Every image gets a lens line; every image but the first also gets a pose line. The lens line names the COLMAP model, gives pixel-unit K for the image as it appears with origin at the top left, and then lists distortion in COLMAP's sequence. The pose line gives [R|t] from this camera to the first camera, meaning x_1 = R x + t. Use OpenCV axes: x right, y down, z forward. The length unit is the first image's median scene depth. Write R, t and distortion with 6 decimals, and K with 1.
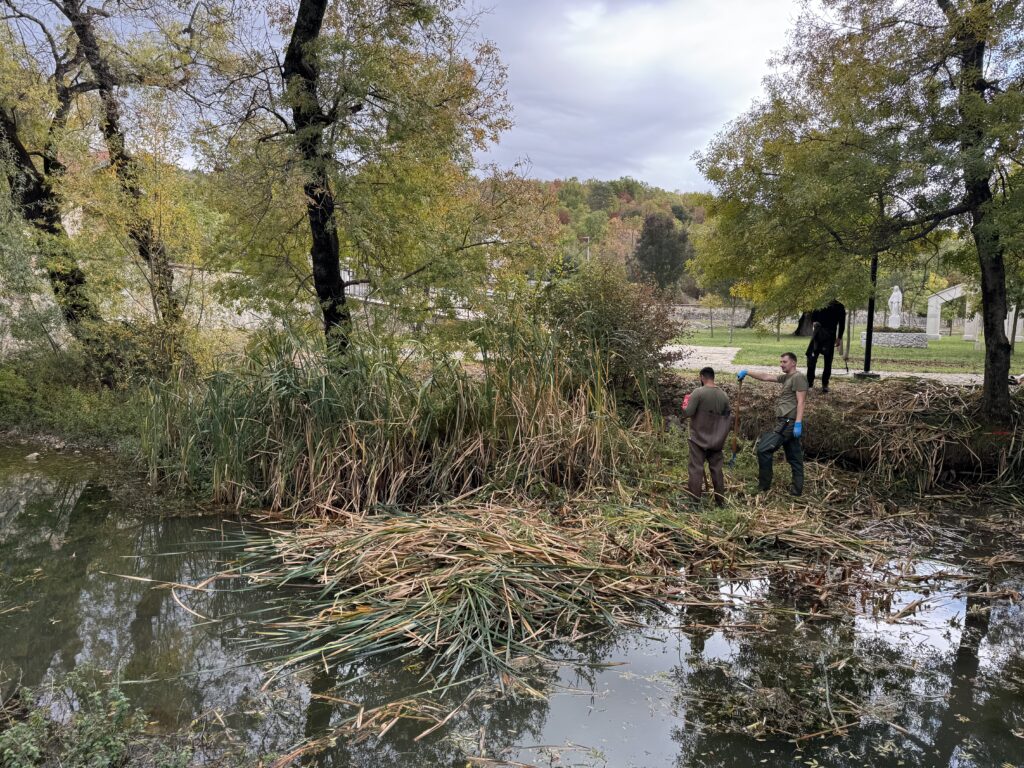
lens RADIAL K [[706.1, 0, 508.2], [0, 706.1, 381.7], [0, 0, 1]] dist [0.026643, -0.034241]
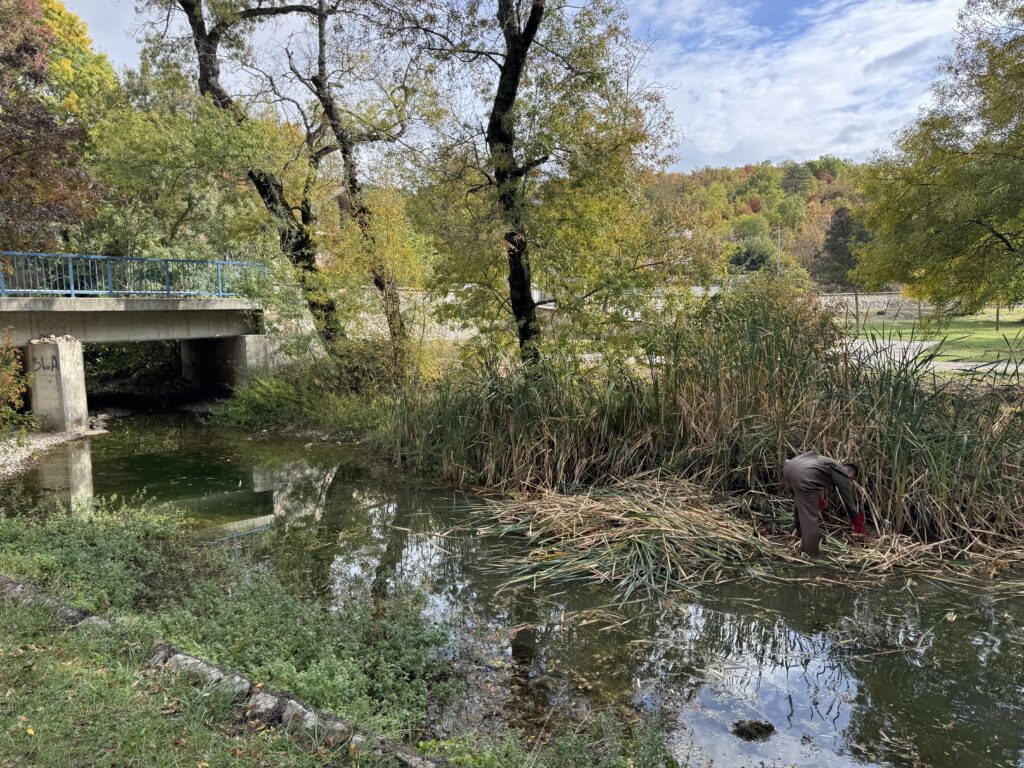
lens RADIAL K [[706.1, 0, 508.4], [0, 706.1, 389.4], [0, 0, 1]] dist [0.026643, -0.034241]
pose [[0.966860, -0.012313, -0.255009, 0.027607], [0.015218, 0.999840, 0.009419, -0.005703], [0.254853, -0.012987, 0.966893, -0.176697]]
